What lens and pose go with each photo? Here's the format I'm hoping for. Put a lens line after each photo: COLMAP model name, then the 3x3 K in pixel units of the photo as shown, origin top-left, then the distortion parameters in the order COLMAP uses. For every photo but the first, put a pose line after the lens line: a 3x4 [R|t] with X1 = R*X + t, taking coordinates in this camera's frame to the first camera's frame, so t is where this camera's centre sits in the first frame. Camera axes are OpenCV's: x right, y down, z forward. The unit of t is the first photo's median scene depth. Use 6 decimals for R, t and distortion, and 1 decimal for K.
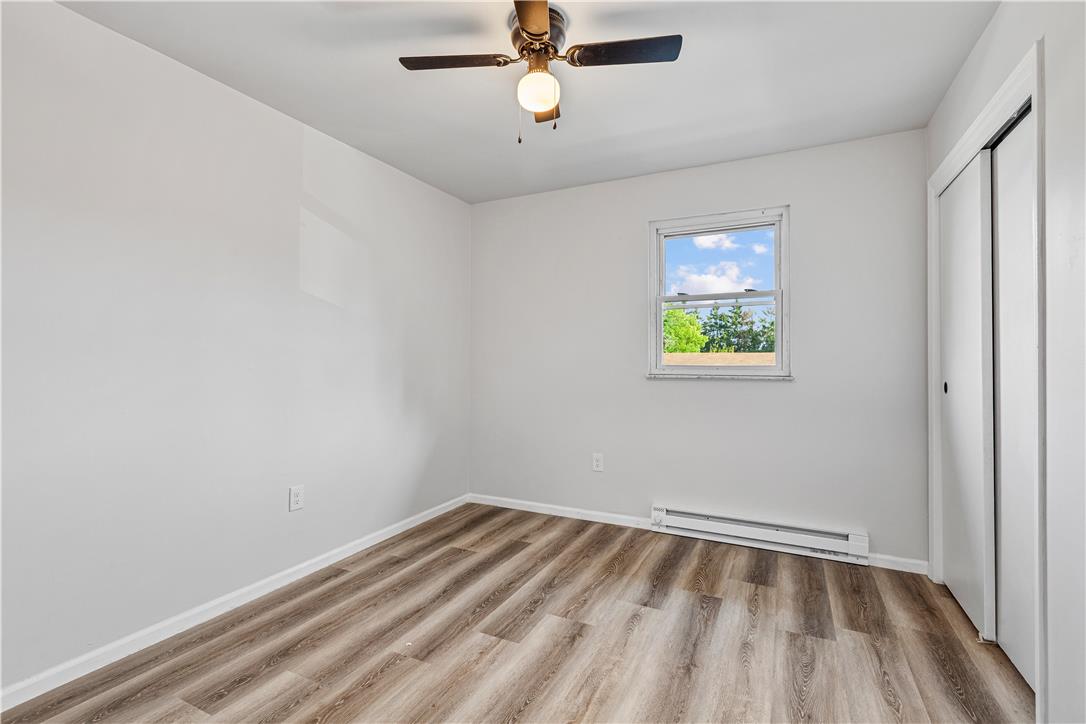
lens RADIAL K [[495.0, 0, 543.0], [0, 495.0, 362.0], [0, 0, 1]] dist [0.000865, -0.000371]
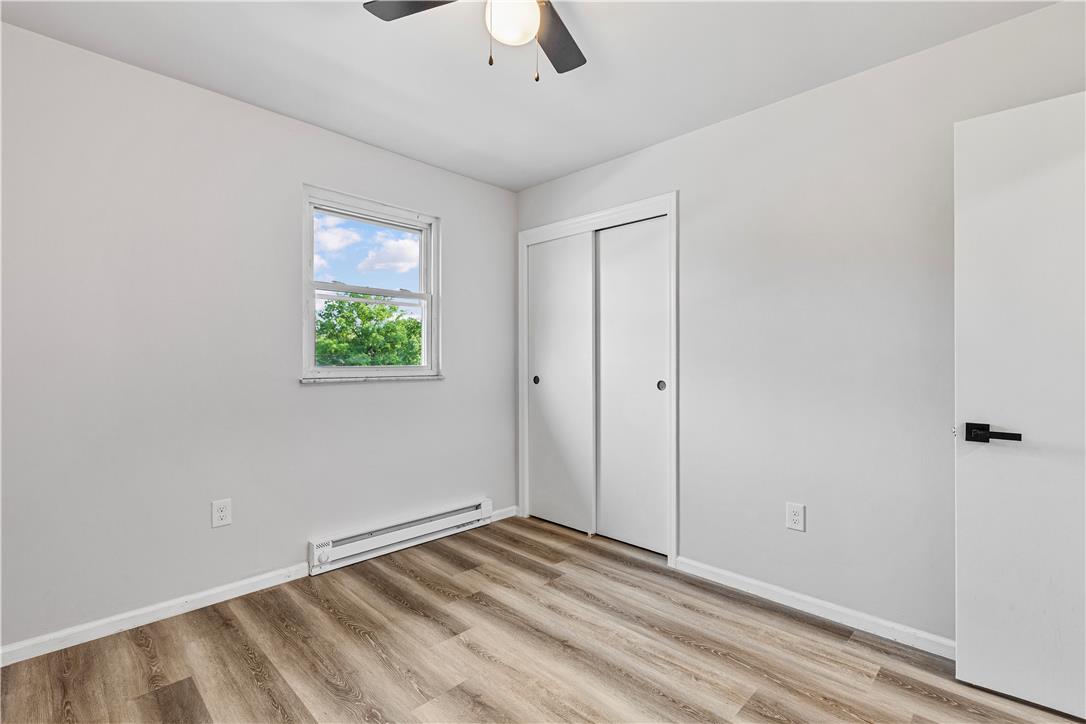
lens RADIAL K [[490.8, 0, 549.4], [0, 490.8, 365.6], [0, 0, 1]] dist [0.000578, 0.000273]
pose [[0.303598, -0.008194, 0.952765, -0.493665], [0.002555, 0.999966, 0.007786, -0.001103], [-0.952797, 0.000071, 0.303608, 0.478830]]
